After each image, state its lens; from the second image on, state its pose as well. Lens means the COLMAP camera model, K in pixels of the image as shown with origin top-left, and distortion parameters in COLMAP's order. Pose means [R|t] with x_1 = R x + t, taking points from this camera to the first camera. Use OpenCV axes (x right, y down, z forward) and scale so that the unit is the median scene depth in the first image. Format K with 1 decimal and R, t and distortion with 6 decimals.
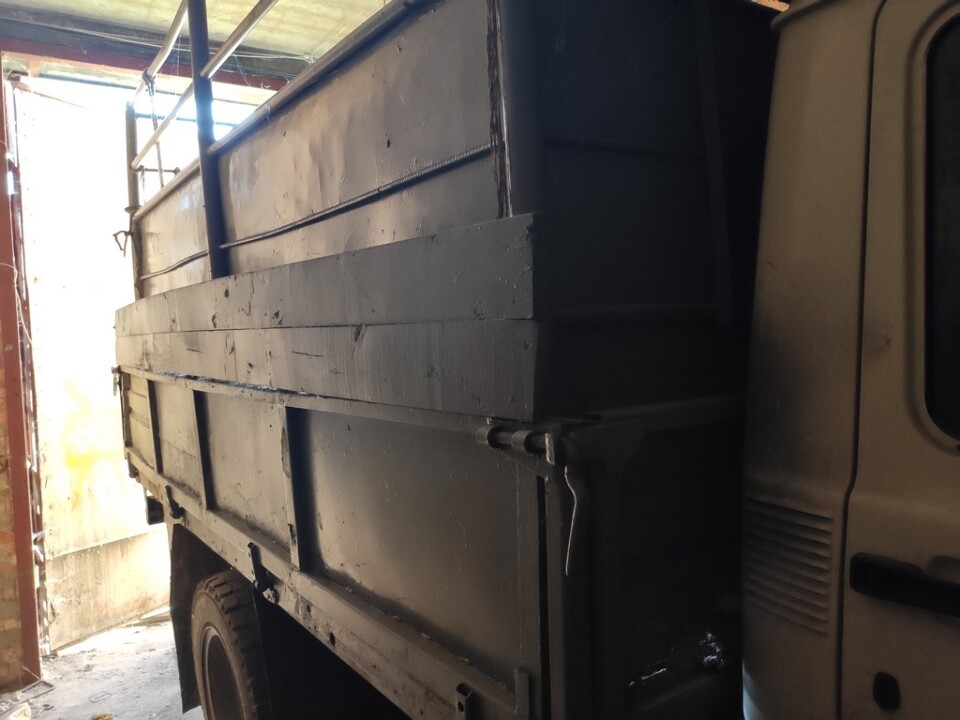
lens RADIAL K [[730.9, 0, 480.3], [0, 730.9, 362.1], [0, 0, 1]] dist [0.023904, -0.038255]
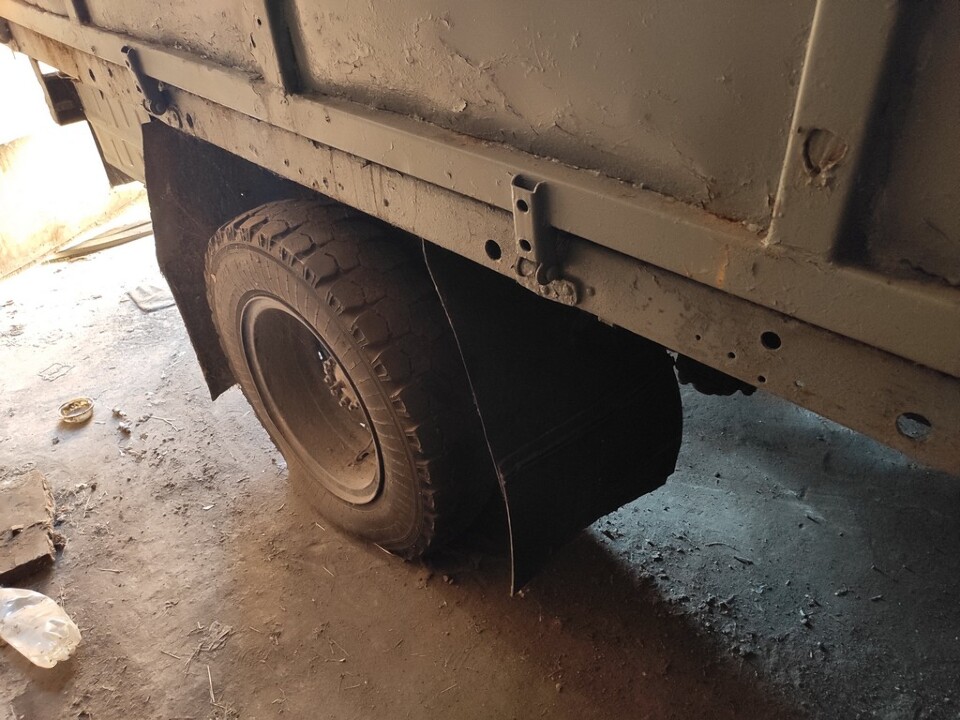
lens RADIAL K [[730.9, 0, 480.1], [0, 730.9, 361.1], [0, 0, 1]] dist [0.023904, -0.038255]
pose [[0.984016, -0.086171, 0.155844, -0.226493], [-0.009186, 0.849404, 0.527663, 0.067316], [-0.177844, -0.520661, 0.835035, 0.341213]]
